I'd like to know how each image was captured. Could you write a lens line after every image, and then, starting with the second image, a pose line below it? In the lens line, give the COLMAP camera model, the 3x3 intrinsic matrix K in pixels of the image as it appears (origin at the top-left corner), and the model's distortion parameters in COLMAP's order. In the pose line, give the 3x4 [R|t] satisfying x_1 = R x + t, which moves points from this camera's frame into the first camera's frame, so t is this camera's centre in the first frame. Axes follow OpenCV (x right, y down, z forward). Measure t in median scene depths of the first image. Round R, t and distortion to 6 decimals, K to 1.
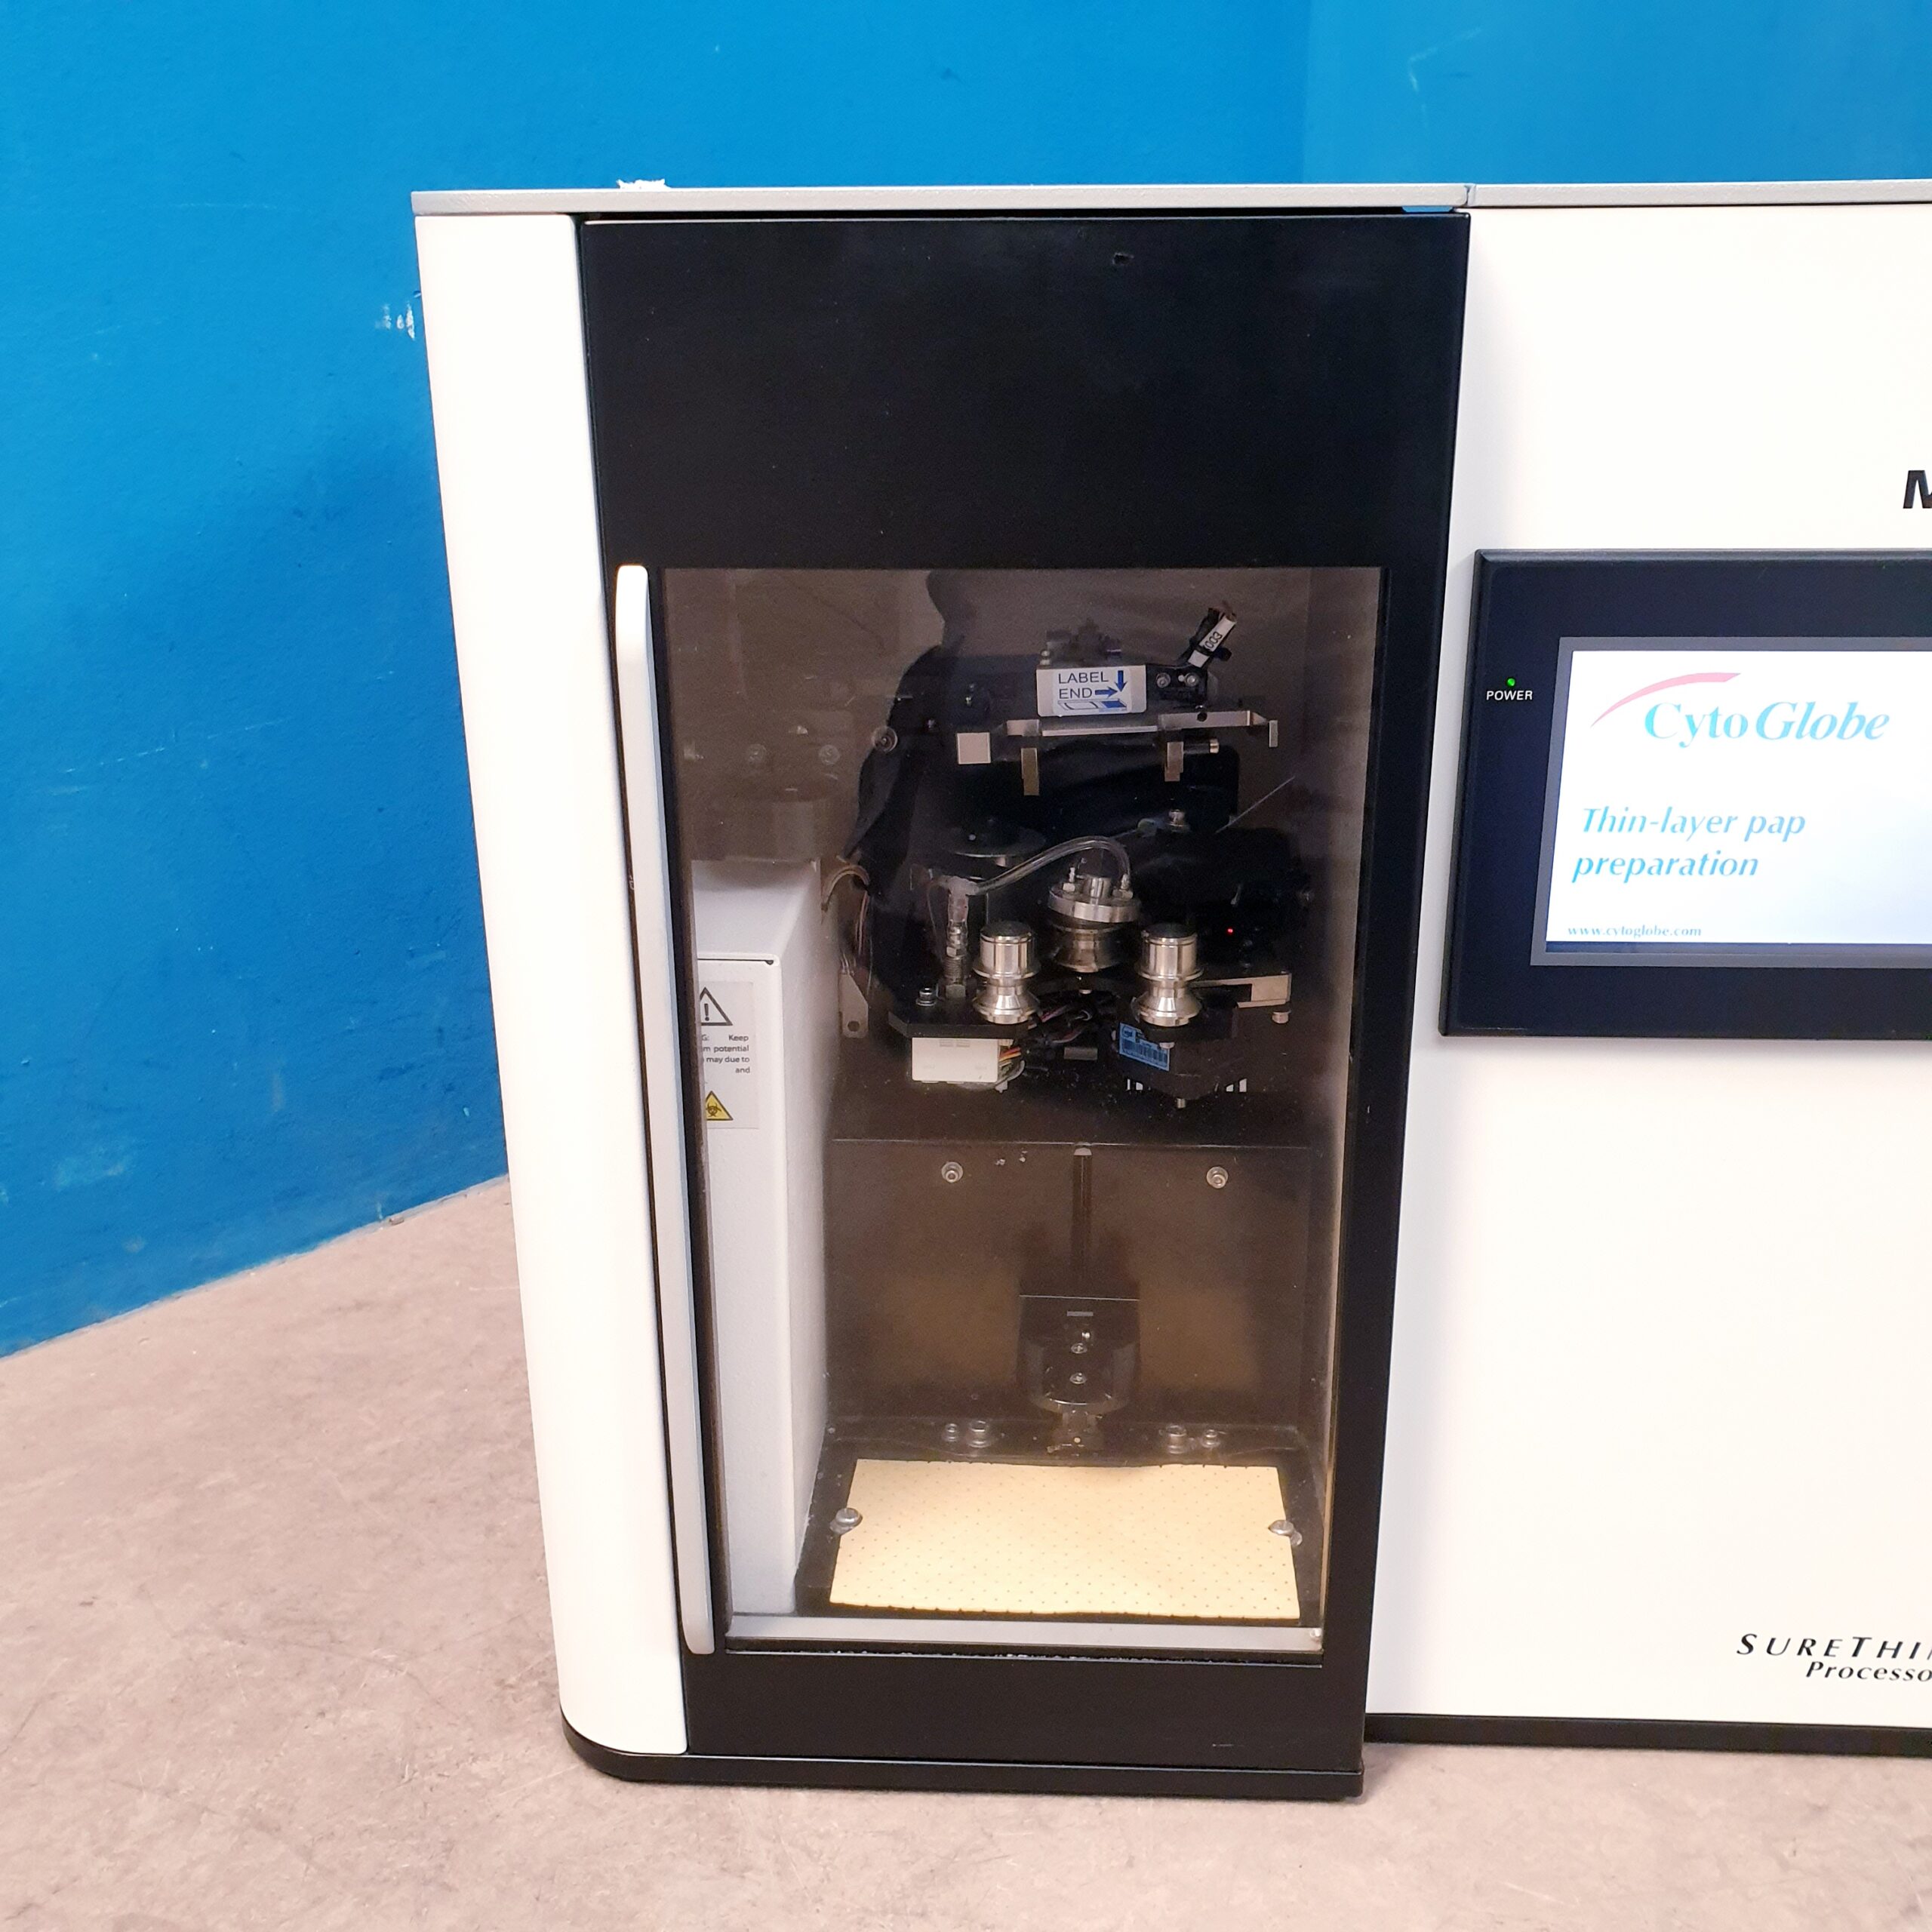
lens RADIAL K [[2019.8, 0, 978.1], [0, 2019.8, 976.4], [0, 0, 1]] dist [-0.055187, 0.122617]
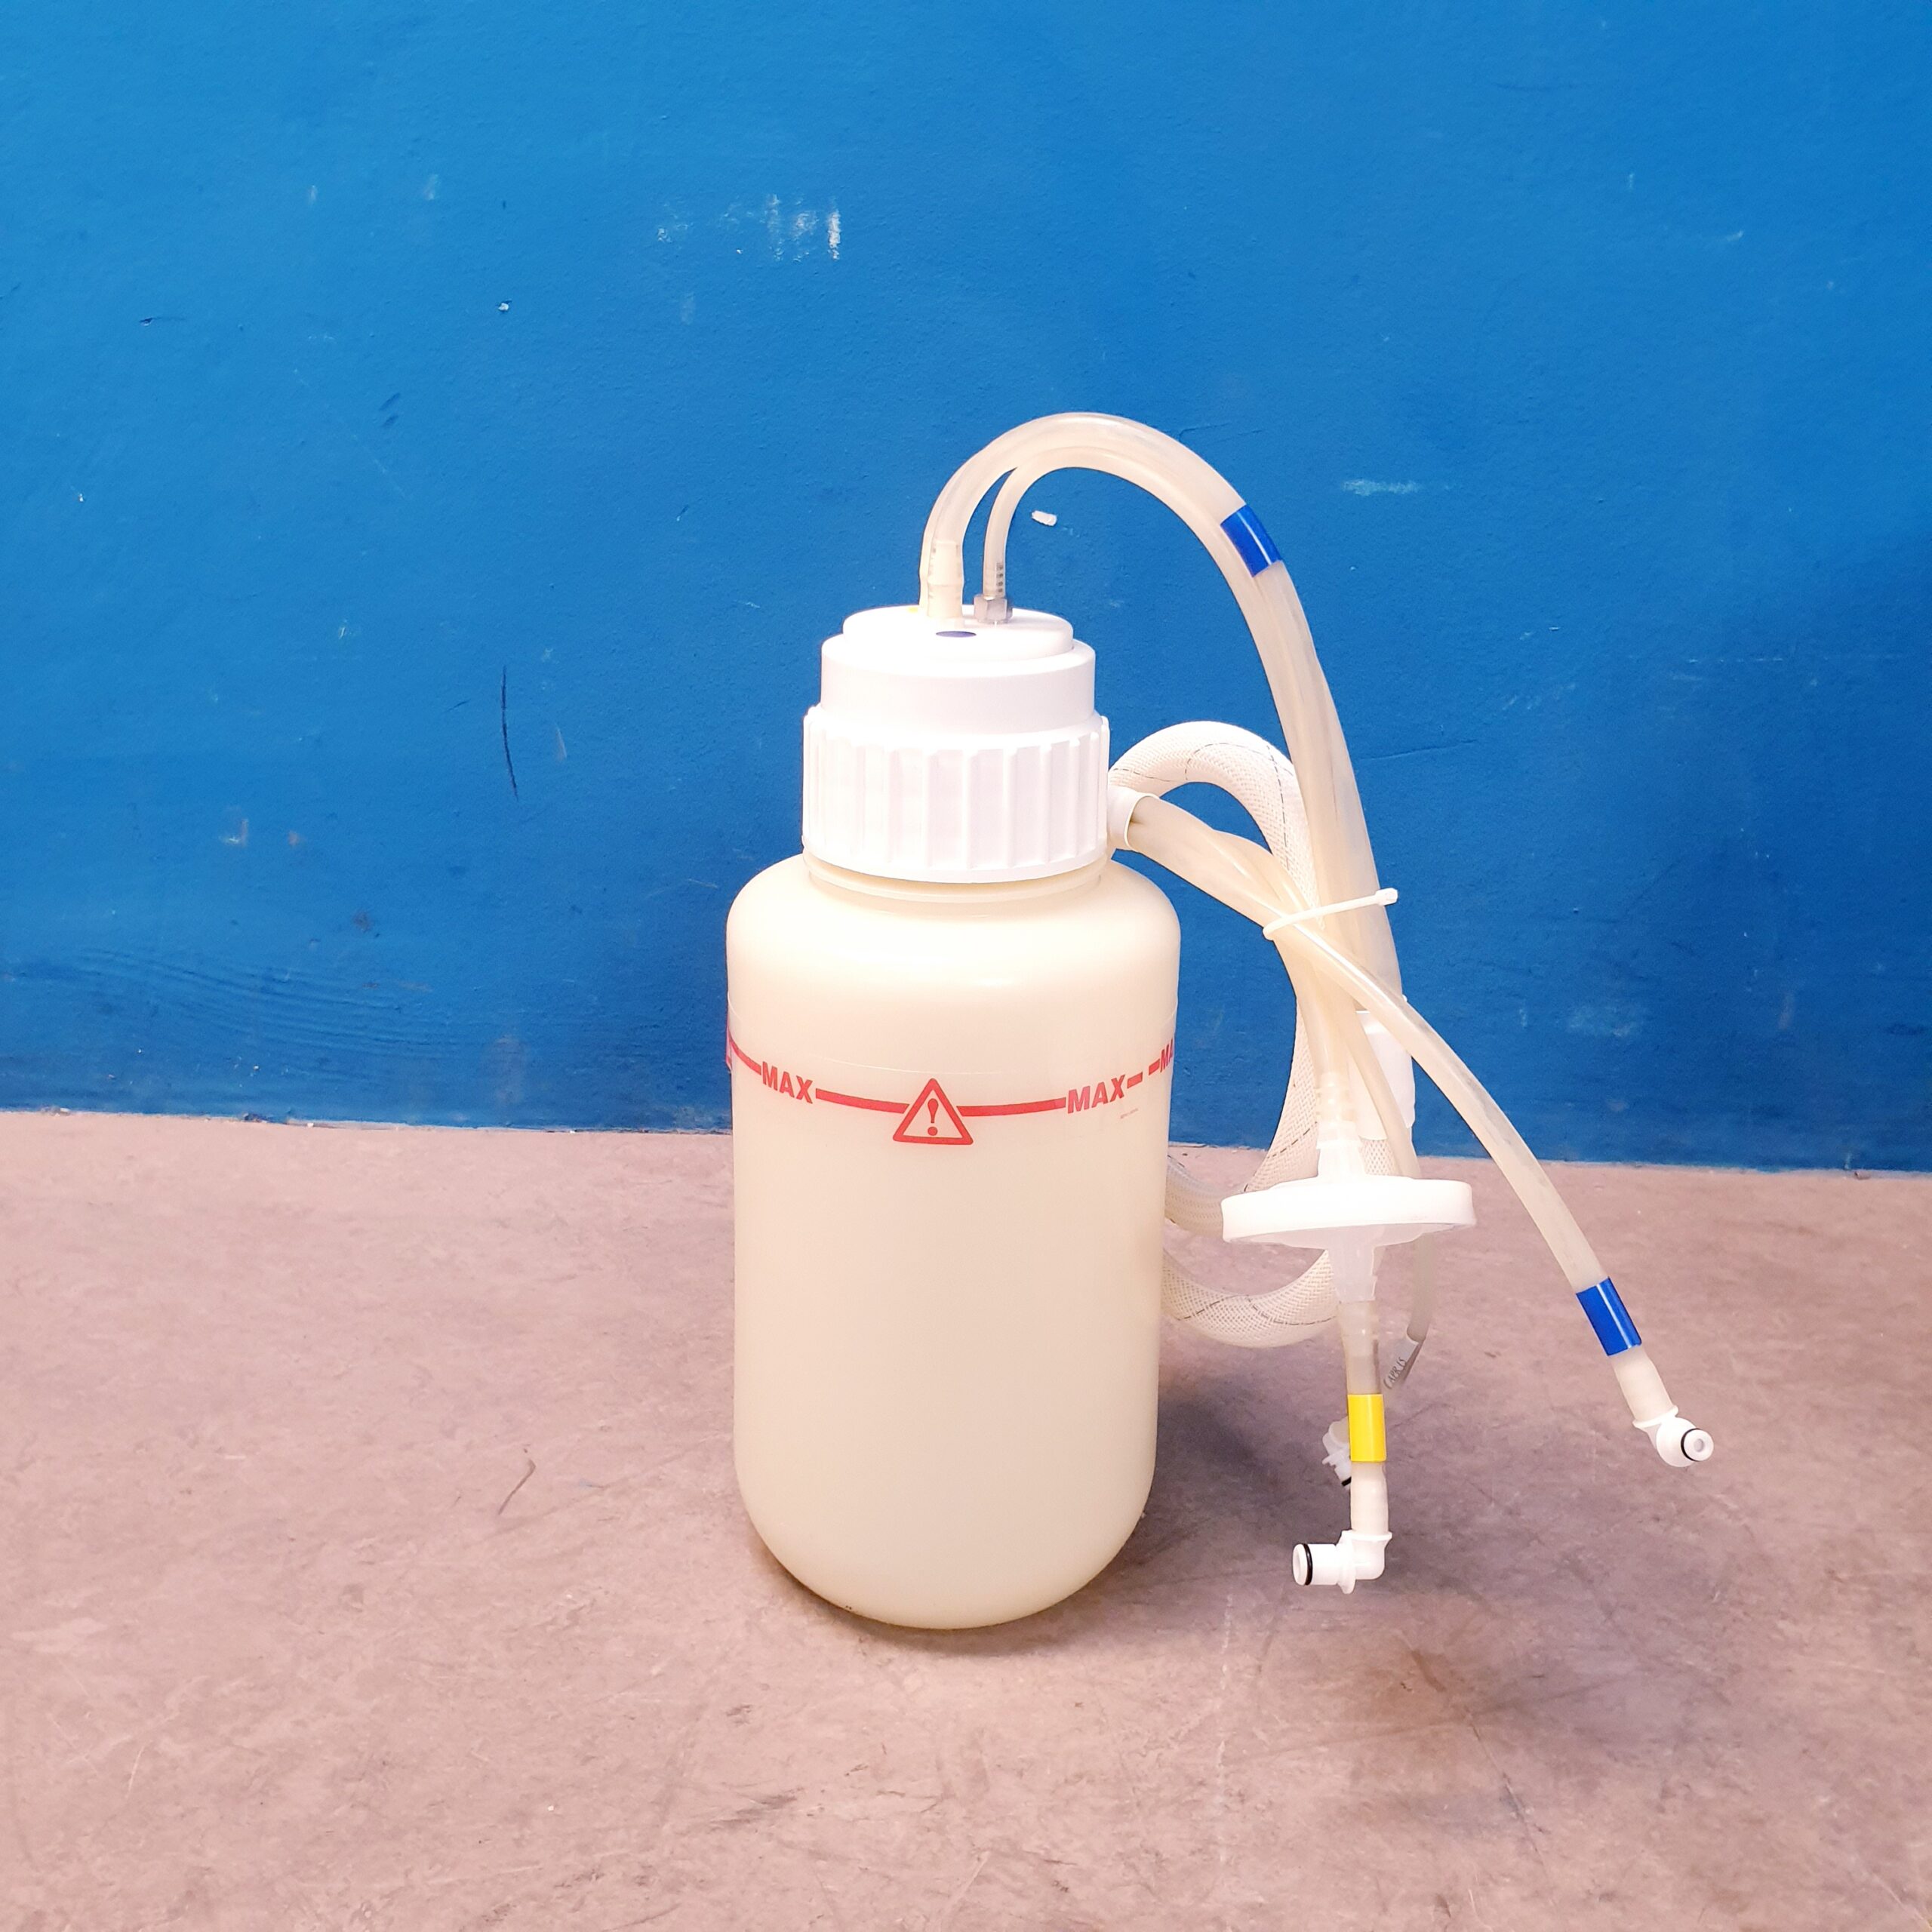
lens RADIAL K [[2032.5, 0, 975.6], [0, 2032.5, 947.3], [0, 0, 1]] dist [-0.051055, 0.106262]
pose [[0.707733, 0.250540, -0.660563, 0.051480], [-0.281898, 0.957495, 0.061133, 0.117285], [0.647802, 0.142946, 0.748278, -0.082640]]
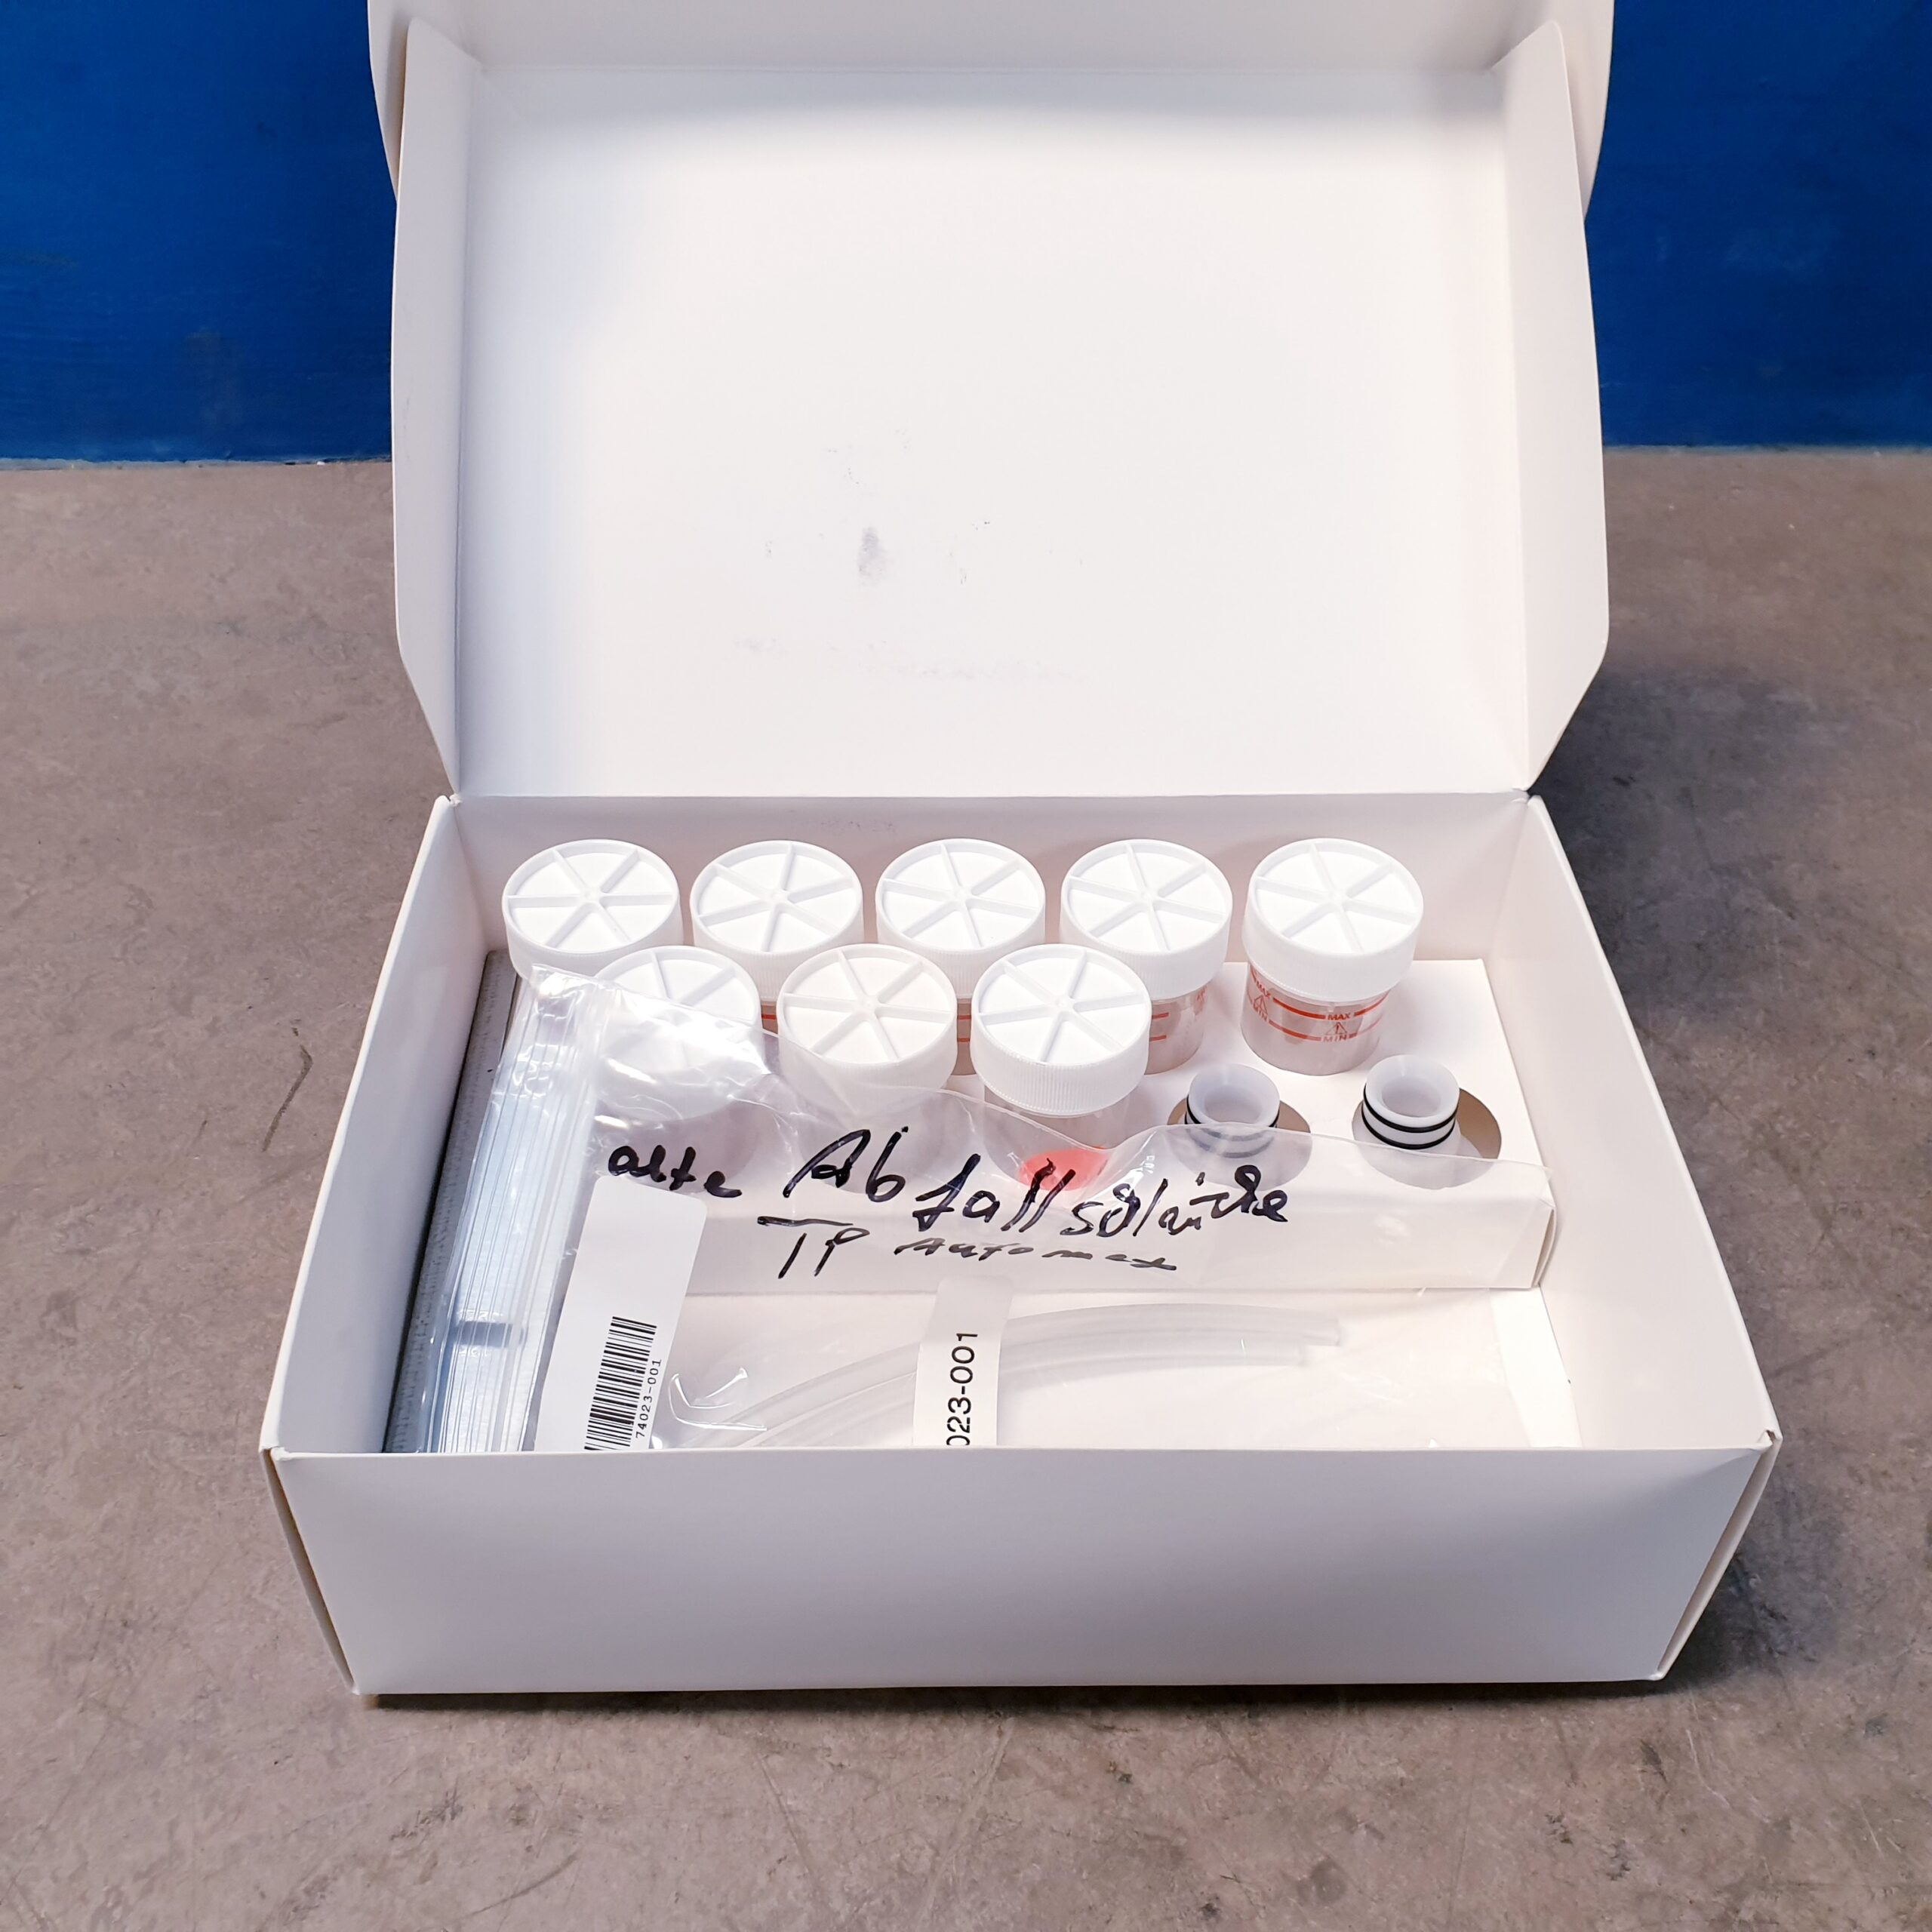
lens RADIAL K [[2021.9, 0, 968.4], [0, 2021.9, 993.9], [0, 0, 1]] dist [-0.050000, 0.095057]
pose [[0.755581, 0.477562, -0.448366, -0.262032], [-0.257319, 0.845834, 0.467280, 0.076140], [0.602399, -0.237695, 0.761982, 0.207013]]
